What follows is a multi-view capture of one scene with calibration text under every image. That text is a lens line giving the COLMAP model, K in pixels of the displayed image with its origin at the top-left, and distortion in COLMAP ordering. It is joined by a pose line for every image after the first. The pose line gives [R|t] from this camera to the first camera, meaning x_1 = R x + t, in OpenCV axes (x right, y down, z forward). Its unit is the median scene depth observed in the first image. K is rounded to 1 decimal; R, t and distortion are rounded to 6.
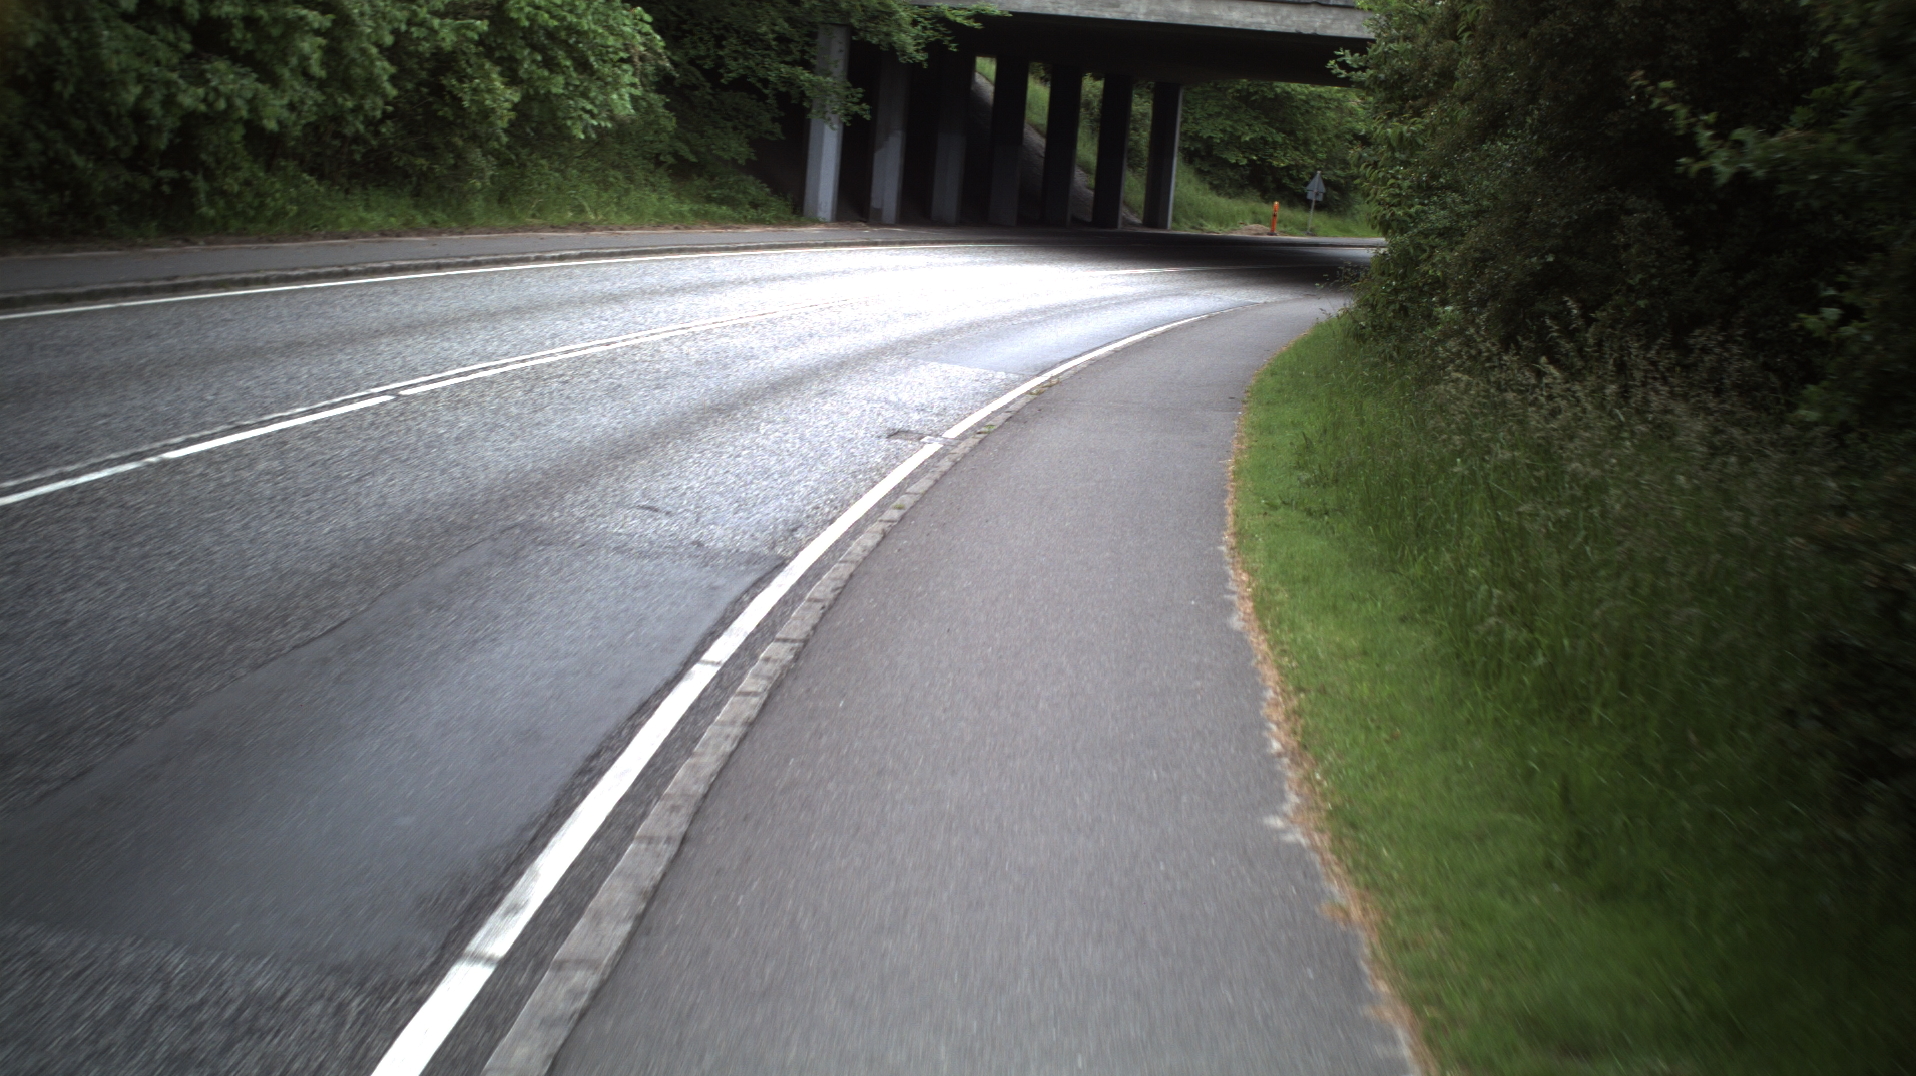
lens RADIAL K [[3450.5, 0, 958.0], [0, 3450.5, 538.0], [0, 0, 1]] dist [-0.254262, 0.231404]
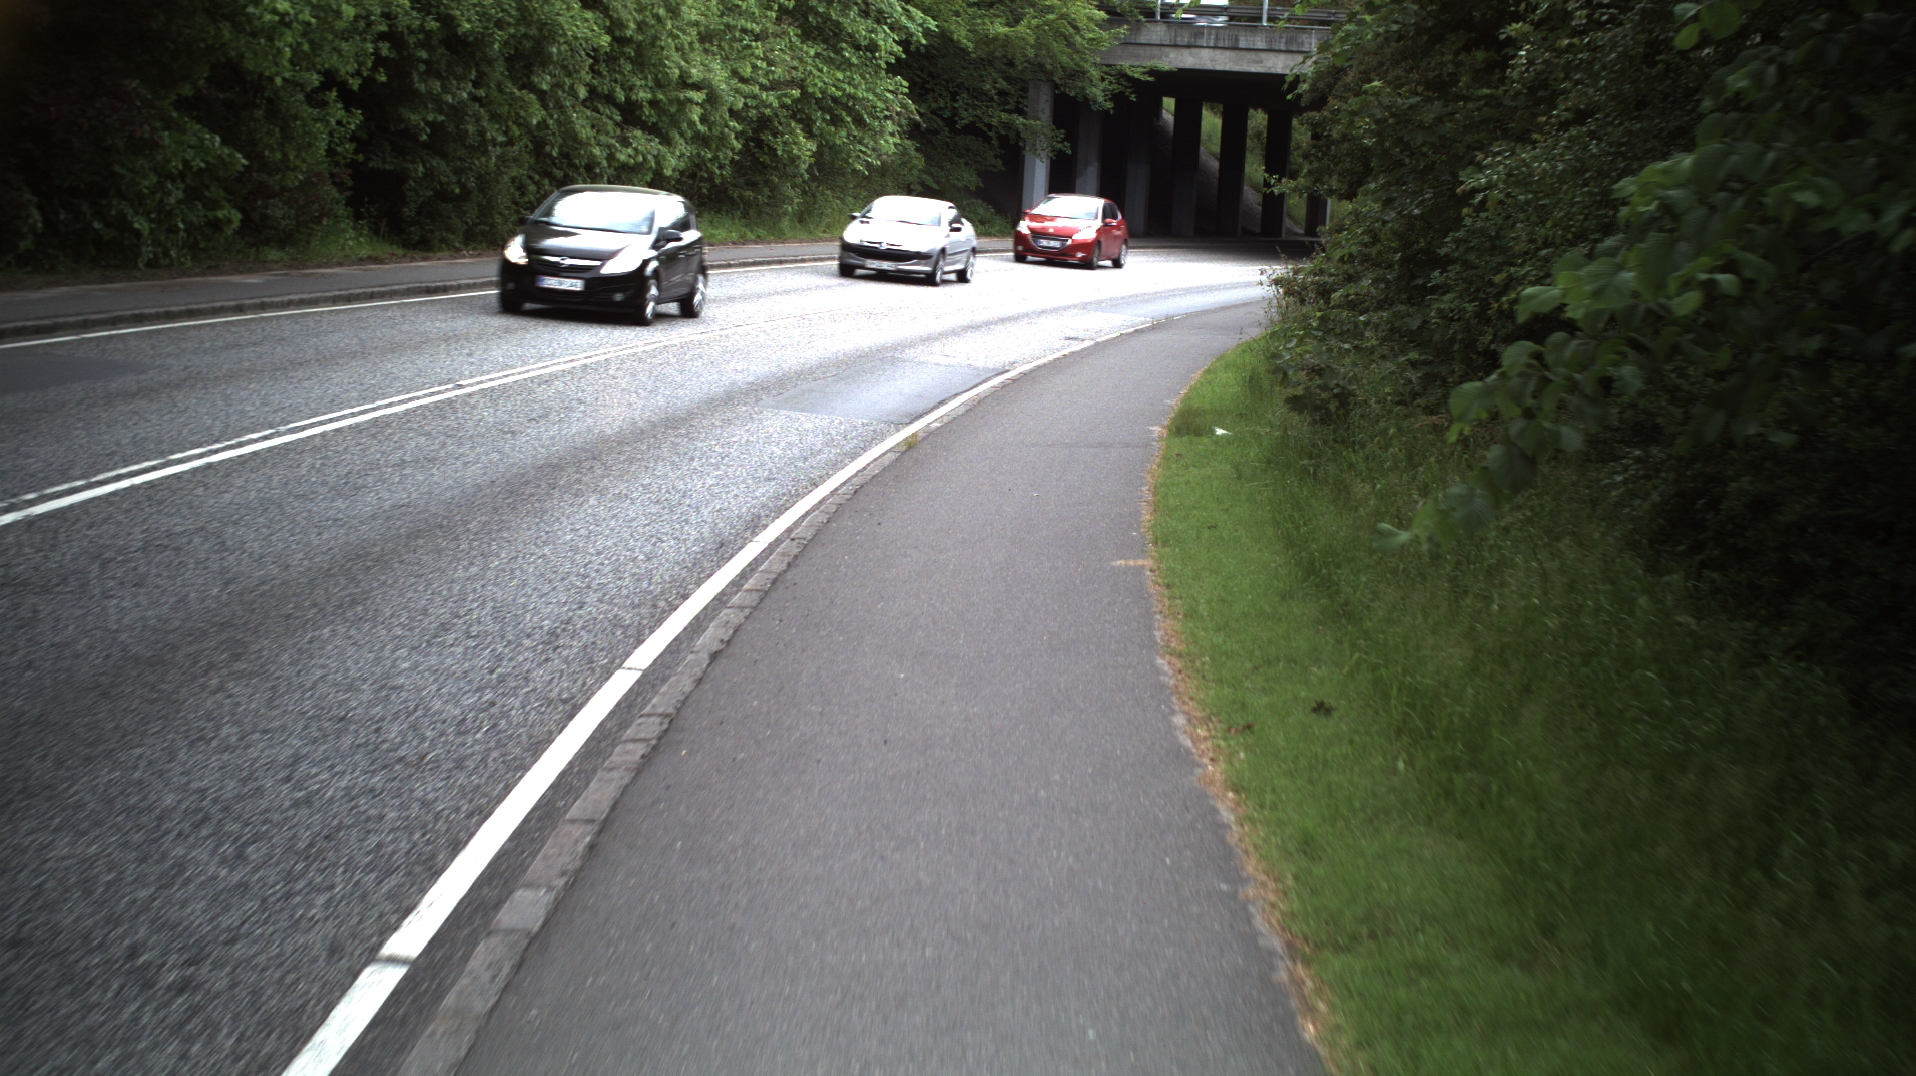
lens RADIAL K [[3450.5, 0, 958.0], [0, 3450.5, 538.0], [0, 0, 1]] dist [-0.254262, 0.231404]
pose [[0.997703, -0.016767, -0.065626, 0.024647], [0.016326, 0.999840, -0.007264, 0.052797], [0.065737, 0.006176, 0.997818, -0.493566]]
